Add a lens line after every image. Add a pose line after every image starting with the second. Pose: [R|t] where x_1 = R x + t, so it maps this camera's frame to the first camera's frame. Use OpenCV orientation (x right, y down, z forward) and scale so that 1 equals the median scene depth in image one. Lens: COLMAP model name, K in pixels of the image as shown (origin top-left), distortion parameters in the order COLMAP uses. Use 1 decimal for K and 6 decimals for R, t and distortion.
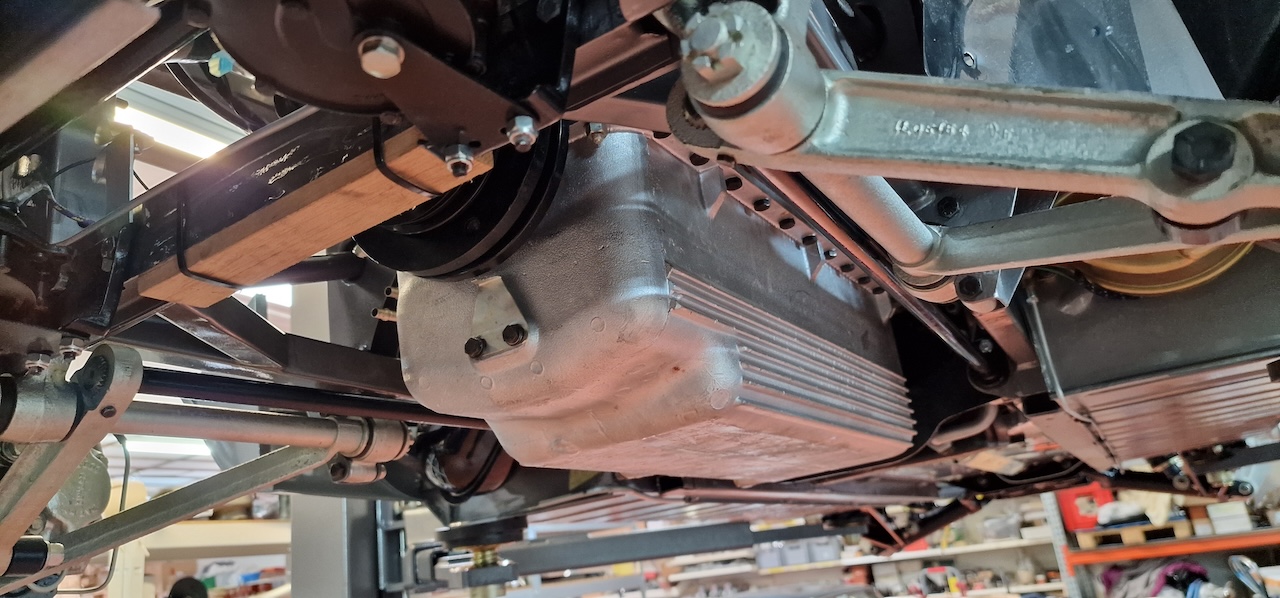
lens RADIAL K [[839.4, 0, 640.0], [0, 839.4, 299.0], [0, 0, 1]] dist [0.042287, -0.093493]
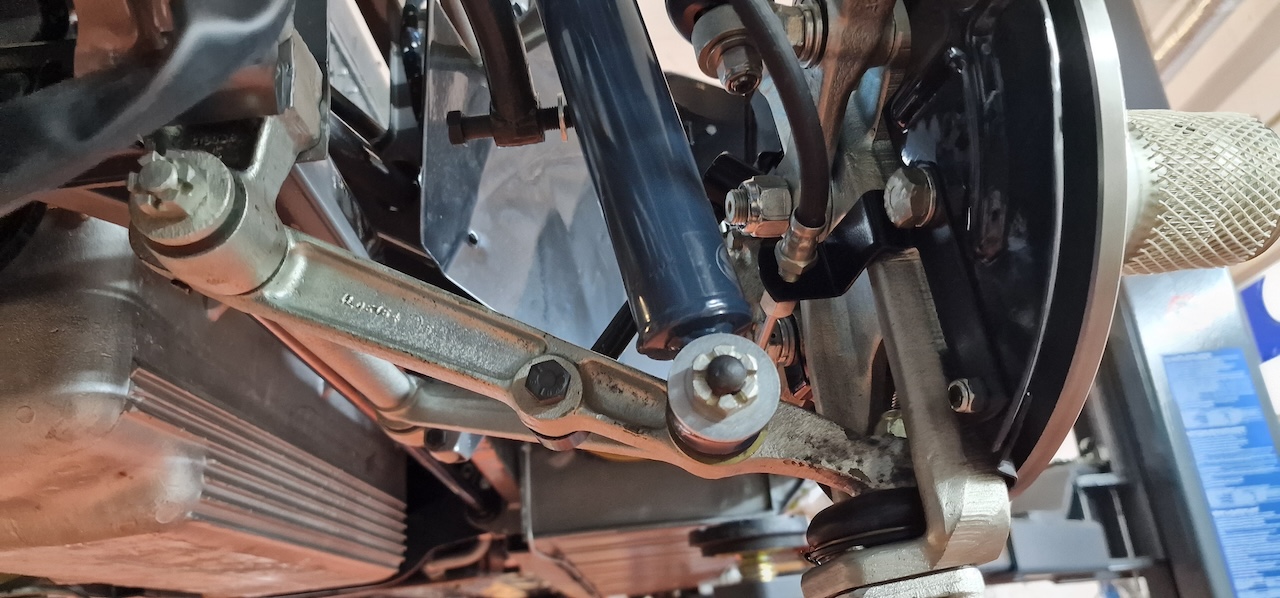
lens RADIAL K [[842.7, 0, 639.5], [0, 842.7, 319.0], [0, 0, 1]] dist [-0.000086, 0.001187]
pose [[0.867882, 0.216426, 0.447148, 0.085609], [-0.170562, 0.975211, -0.140968, -0.049301], [-0.466573, 0.046077, 0.883282, -0.089511]]
